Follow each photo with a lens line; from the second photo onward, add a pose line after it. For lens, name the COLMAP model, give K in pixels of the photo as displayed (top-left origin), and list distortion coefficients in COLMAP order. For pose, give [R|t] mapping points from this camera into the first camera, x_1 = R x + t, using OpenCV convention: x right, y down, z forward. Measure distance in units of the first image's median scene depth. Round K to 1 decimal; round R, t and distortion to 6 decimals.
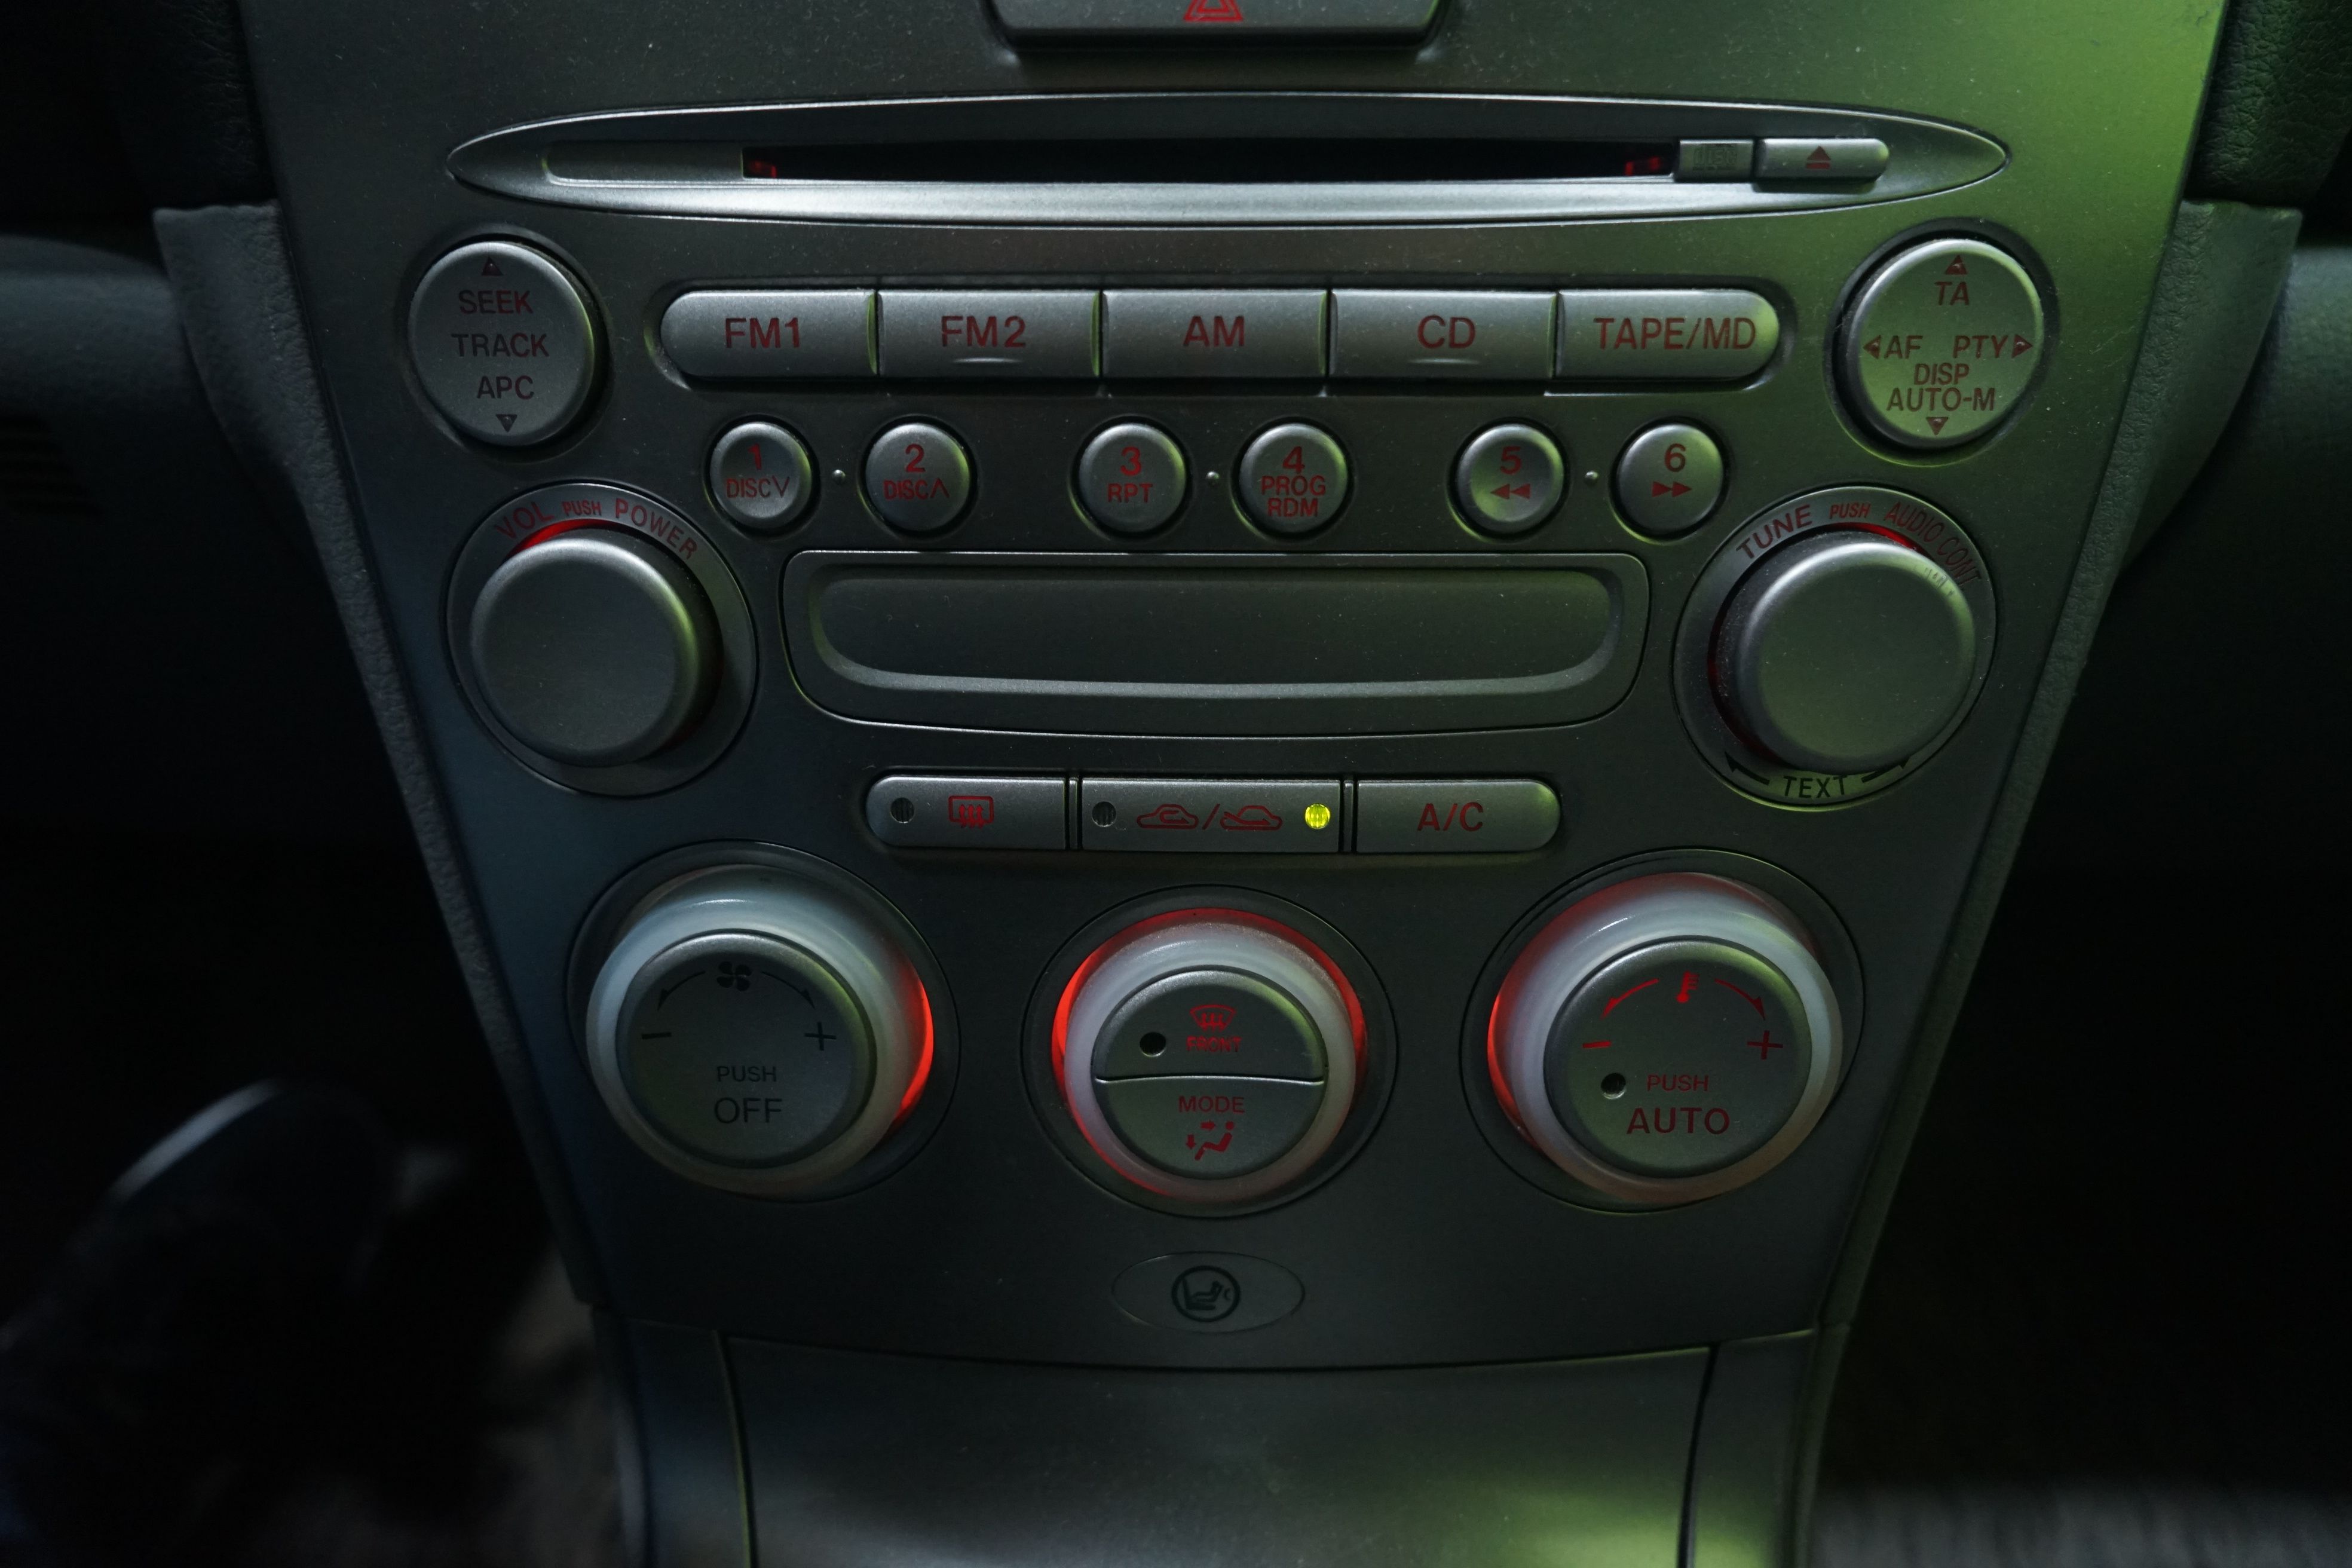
lens RADIAL K [[1592.8, 0, 1174.1], [0, 1592.8, 751.8], [0, 0, 1]] dist [-0.027834, 0.027534]
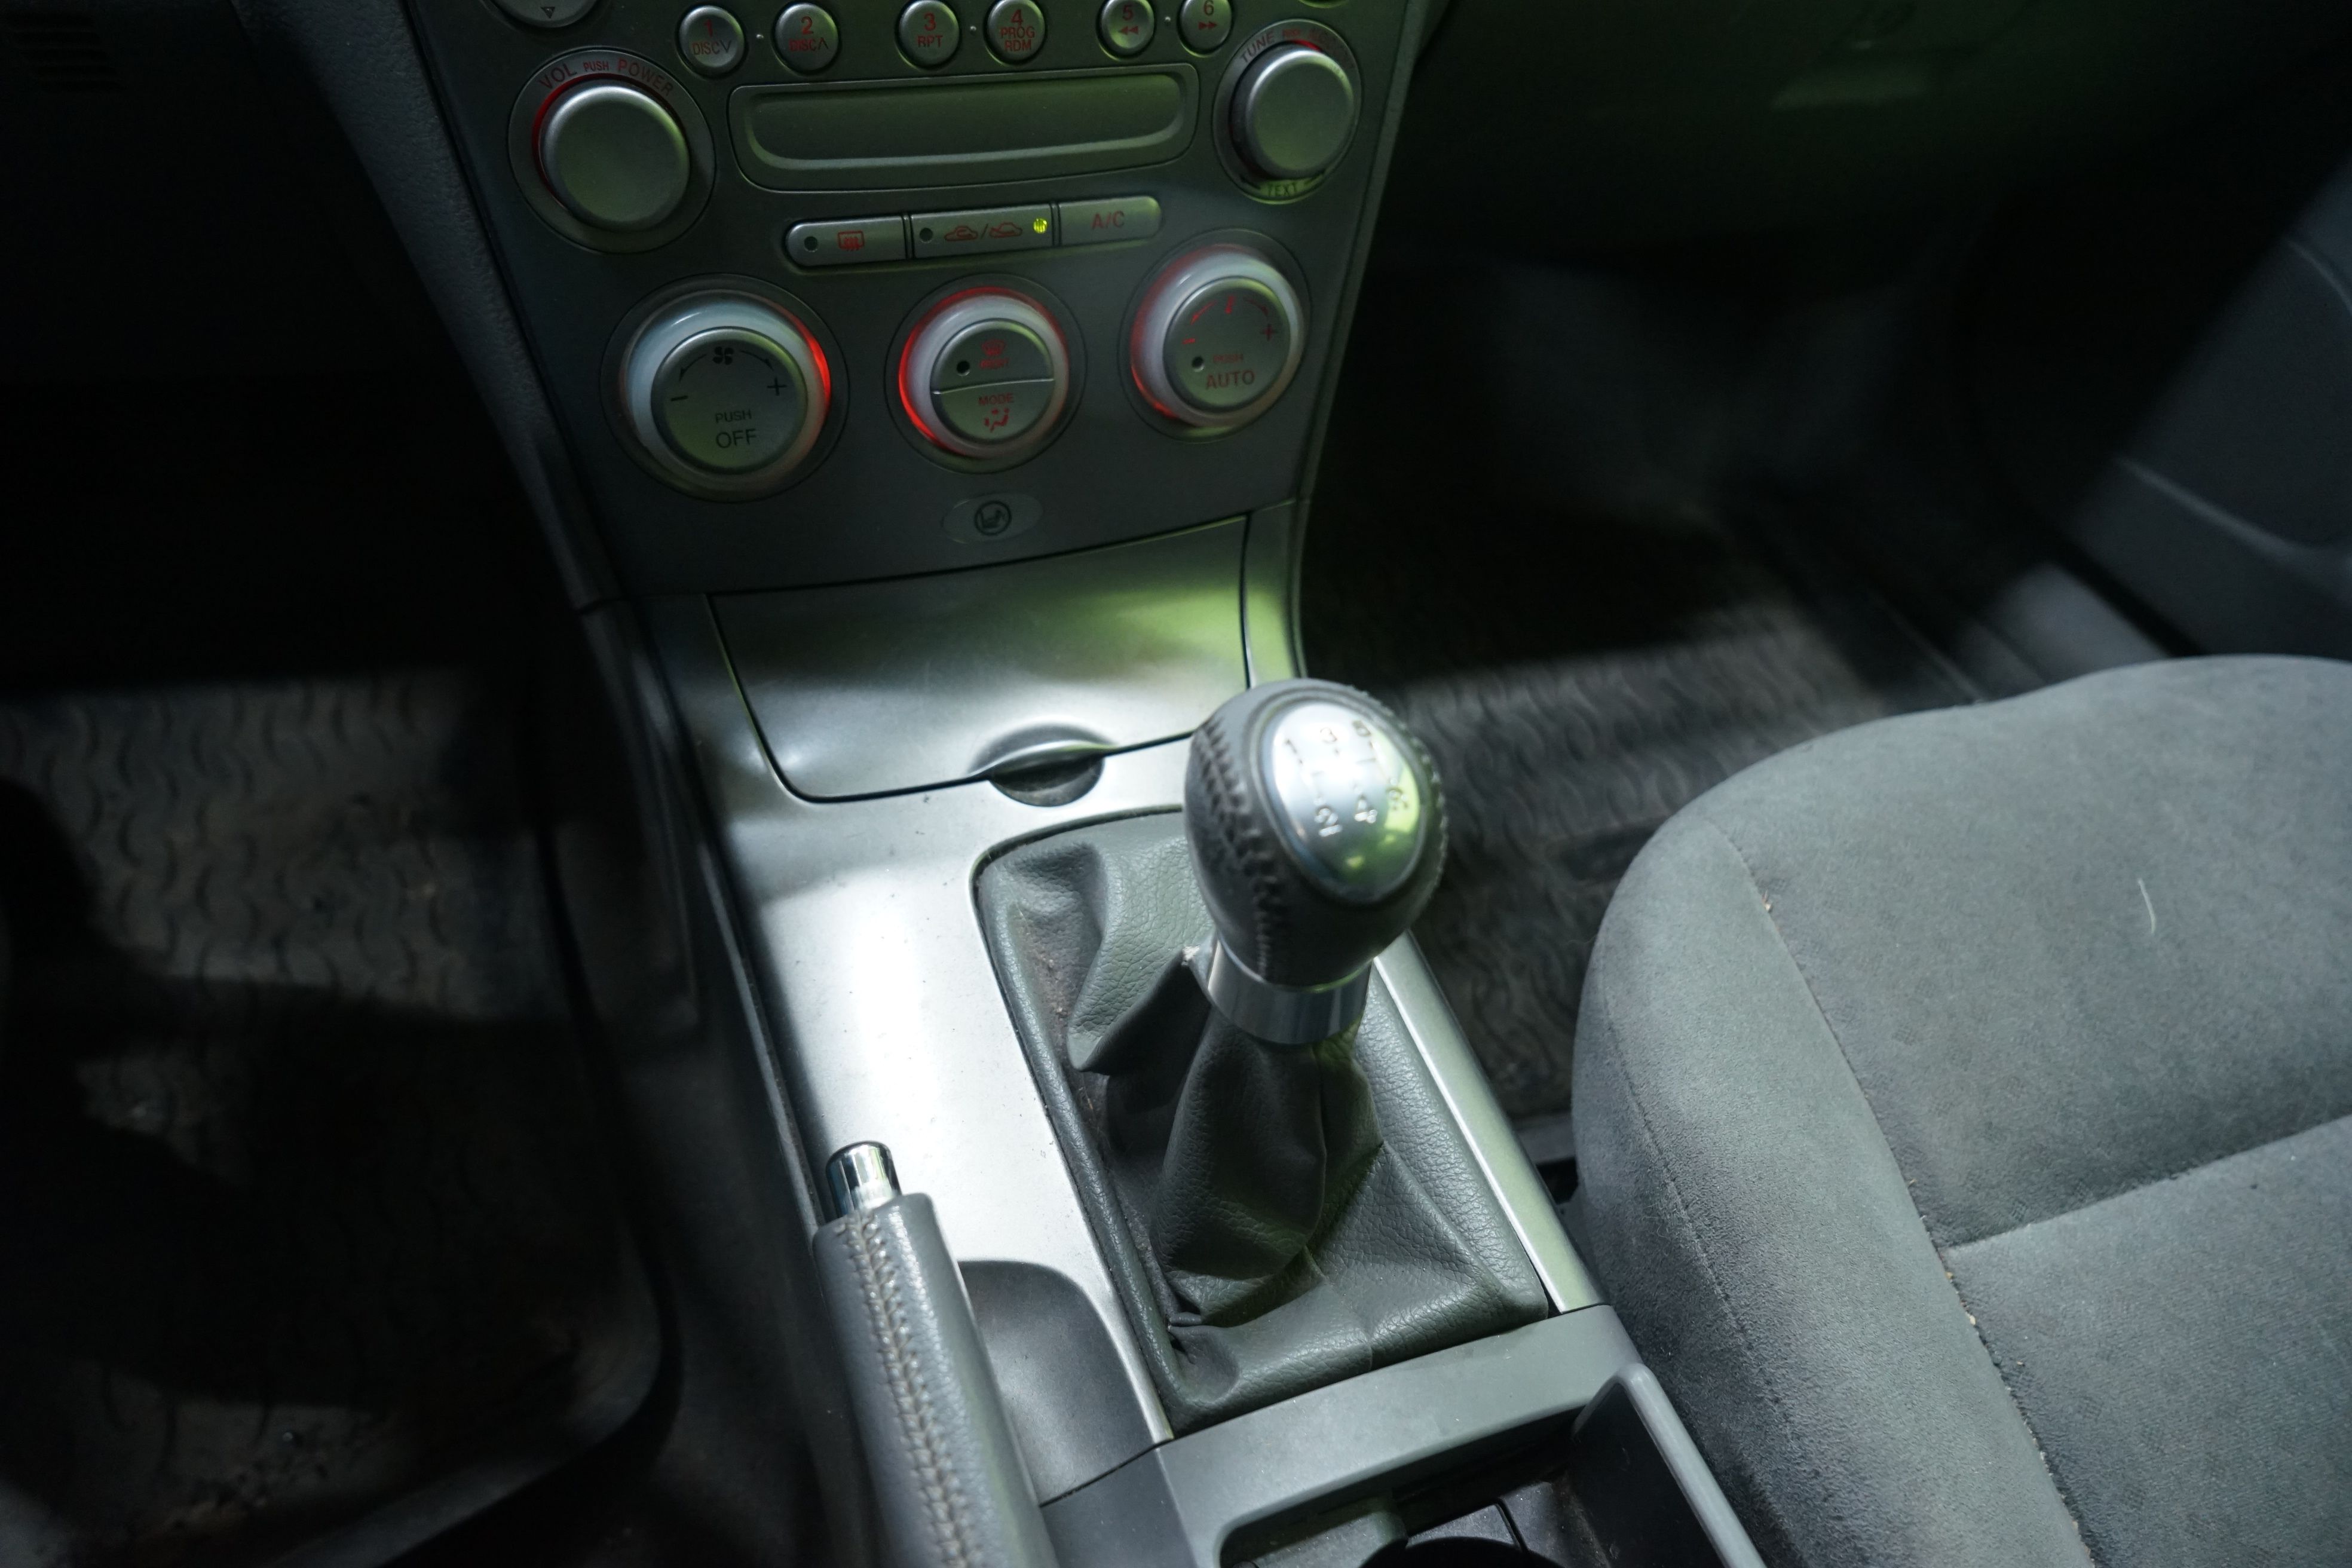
lens RADIAL K [[1592.8, 0, 1174.1], [0, 1592.8, 751.8], [0, 0, 1]] dist [-0.027834, 0.027534]
pose [[0.918864, -0.198325, 0.341110, -0.504856], [0.094598, 0.950016, 0.297526, 0.085163], [-0.383067, -0.241117, 0.891696, -0.821554]]
